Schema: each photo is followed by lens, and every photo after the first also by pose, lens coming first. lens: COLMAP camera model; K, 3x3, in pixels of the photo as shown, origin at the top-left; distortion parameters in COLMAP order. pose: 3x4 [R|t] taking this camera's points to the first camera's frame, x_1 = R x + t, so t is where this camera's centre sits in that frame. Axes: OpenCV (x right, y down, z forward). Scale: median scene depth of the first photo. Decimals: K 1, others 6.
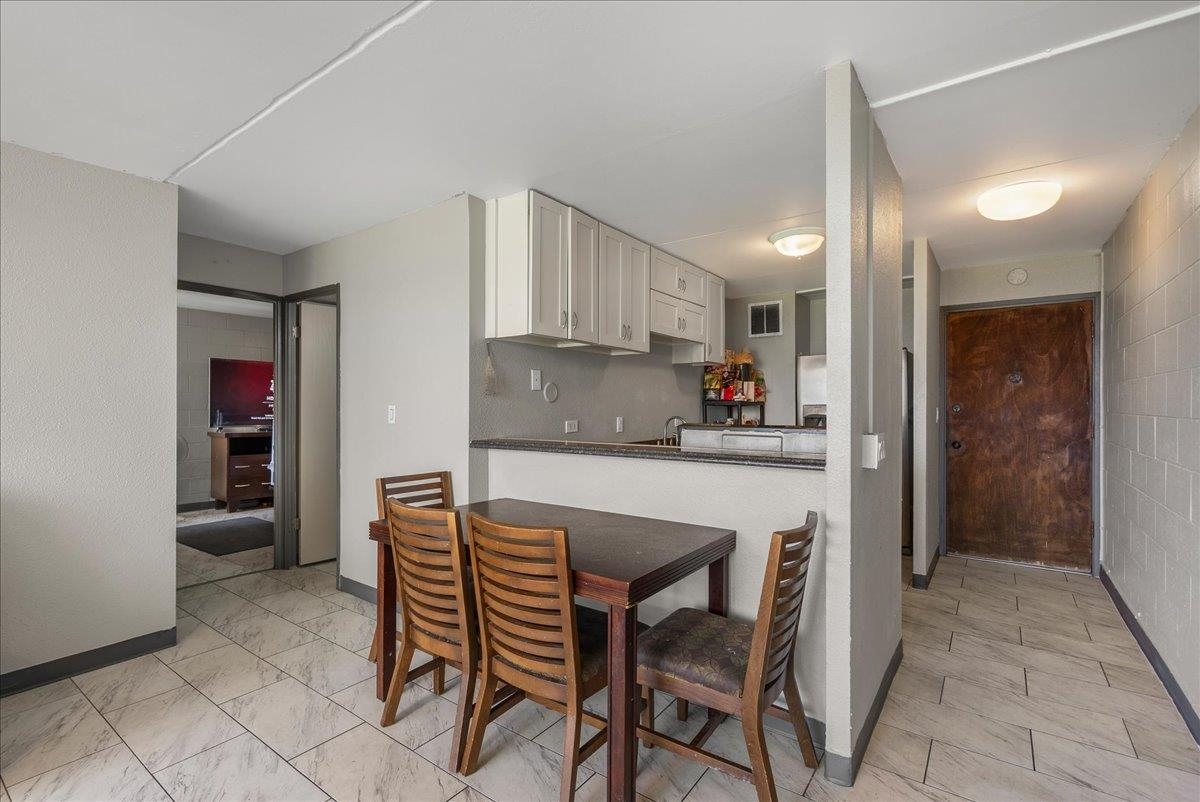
lens RADIAL K [[550.1, 0, 594.5], [0, 550.1, 403.9], [0, 0, 1]] dist [0.000883, 0.000379]
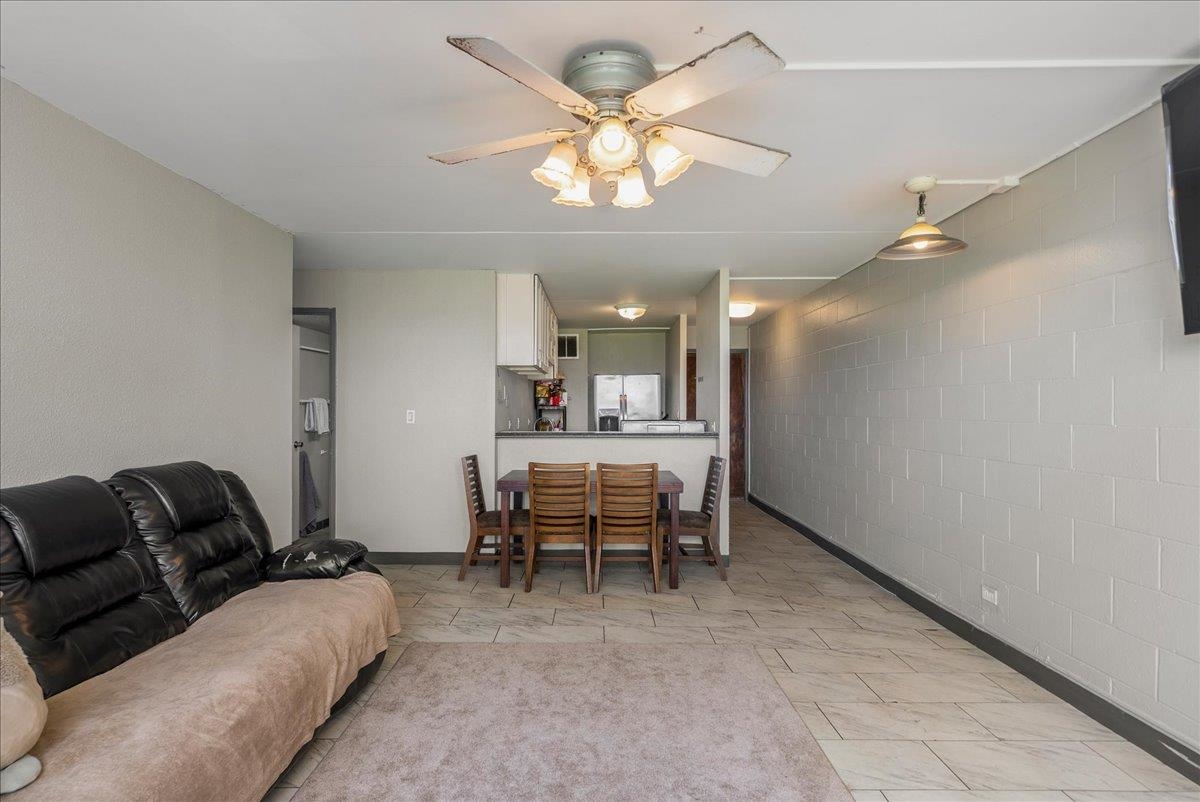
lens RADIAL K [[604.8, 0, 595.6], [0, 604.8, 400.5], [0, 0, 1]] dist [0.003737, 0.000623]
pose [[0.810479, 0.008134, 0.585711, -0.609132], [-0.002323, 0.999940, -0.010673, -0.003725], [-0.585763, 0.007289, 0.810450, -0.317504]]
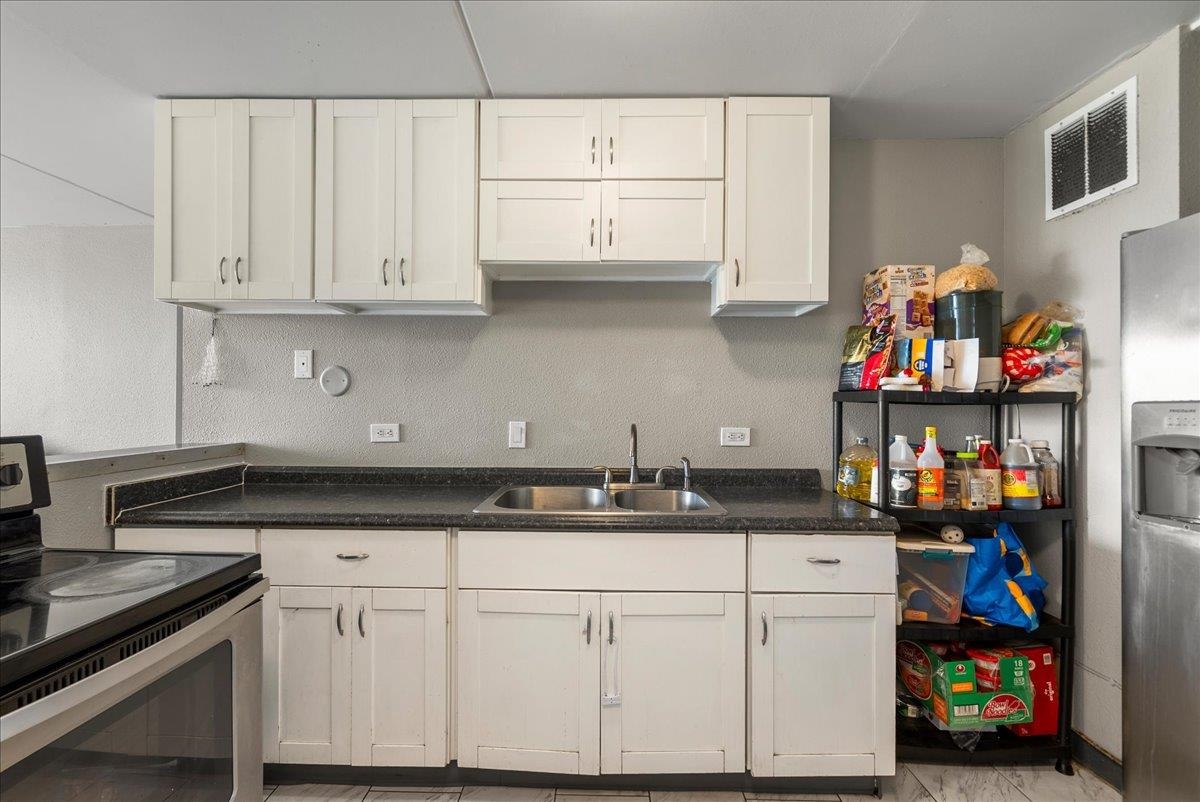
lens RADIAL K [[550.1, 0, 594.5], [0, 550.1, 403.9], [0, 0, 1]] dist [0.000883, 0.000379]
pose [[0.578112, 0.005804, -0.815937, 0.490269], [-0.000825, 0.999978, 0.006528, 0.001800], [0.815957, -0.003100, 0.578104, 0.641031]]
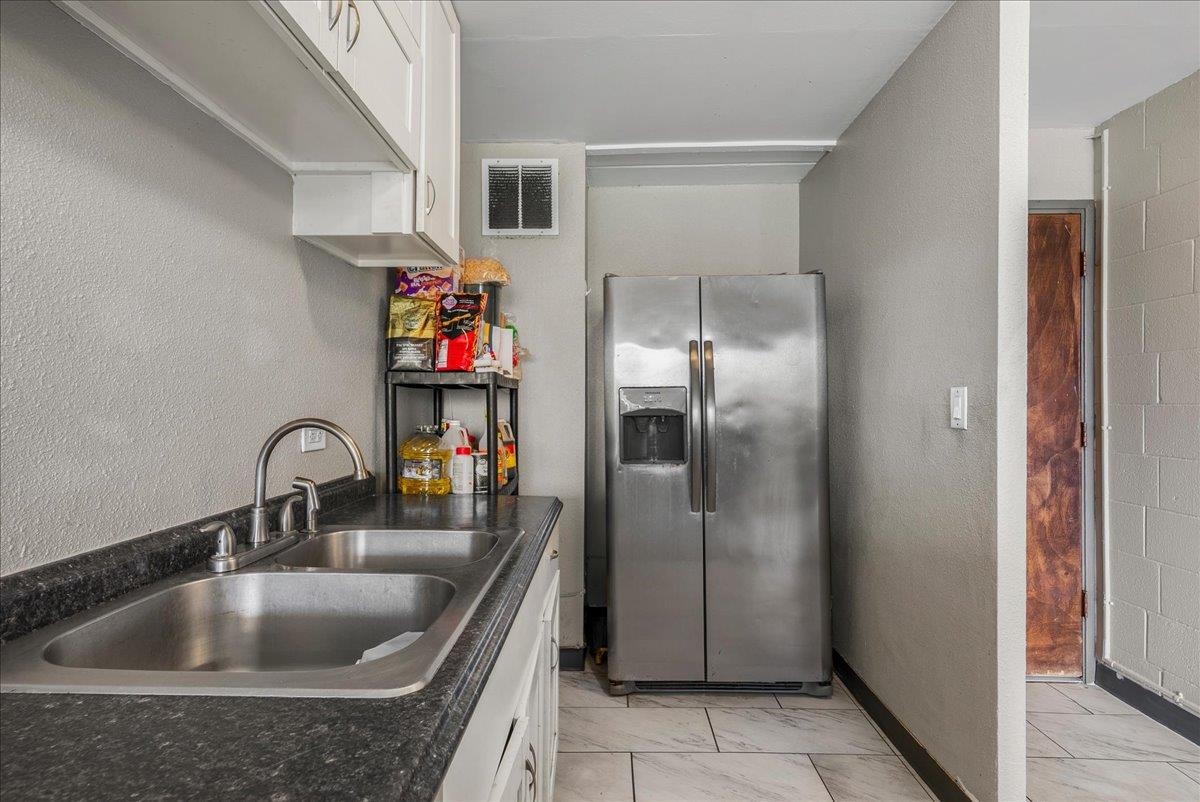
lens RADIAL K [[604.8, 0, 595.6], [0, 604.8, 400.5], [0, 0, 1]] dist [0.003737, 0.000623]
pose [[0.819072, 0.004675, 0.573672, 0.090983], [-0.008555, 0.999955, 0.004065, 0.011796], [-0.573627, -0.008237, 0.819075, 0.657190]]
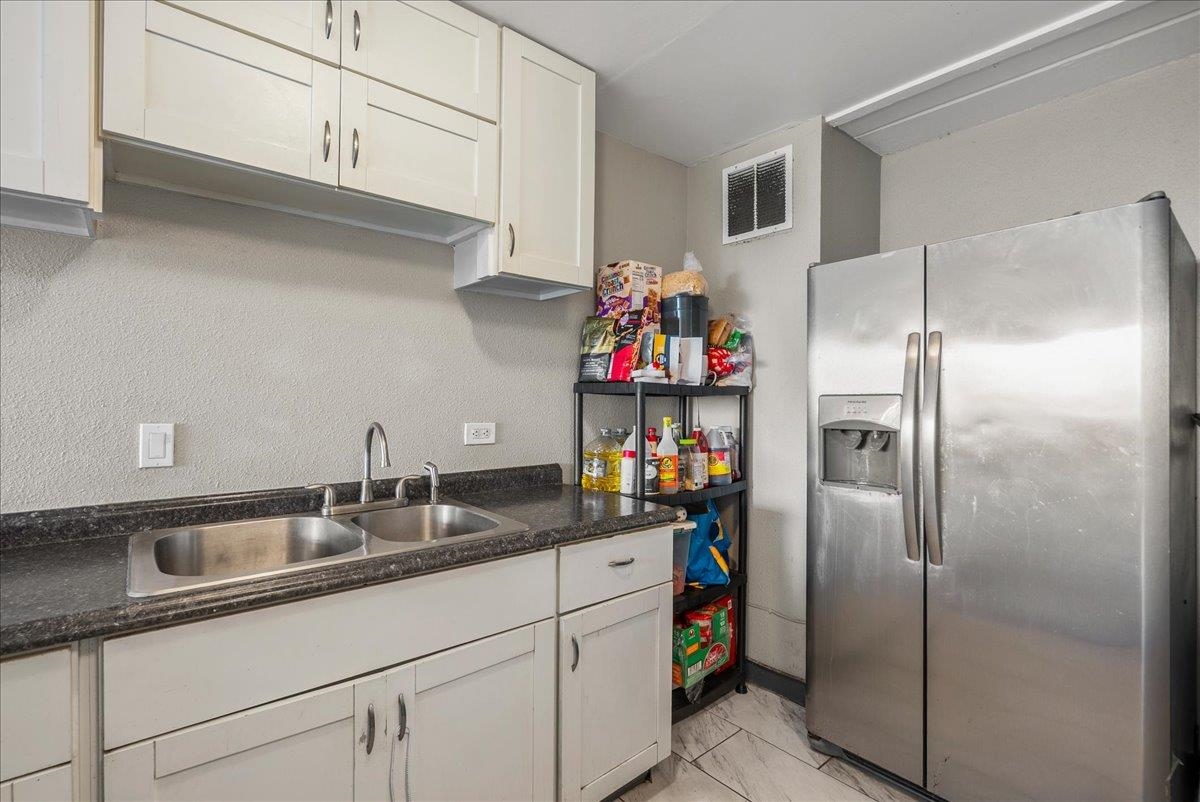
lens RADIAL K [[559.1, 0, 596.3], [0, 559.1, 402.9], [0, 0, 1]] dist [-0.003172, 0.000675]
pose [[0.972356, 0.014148, -0.233073, 0.345656], [-0.009714, 0.999750, 0.020162, 0.001568], [0.233300, -0.017340, 0.972250, 0.633128]]
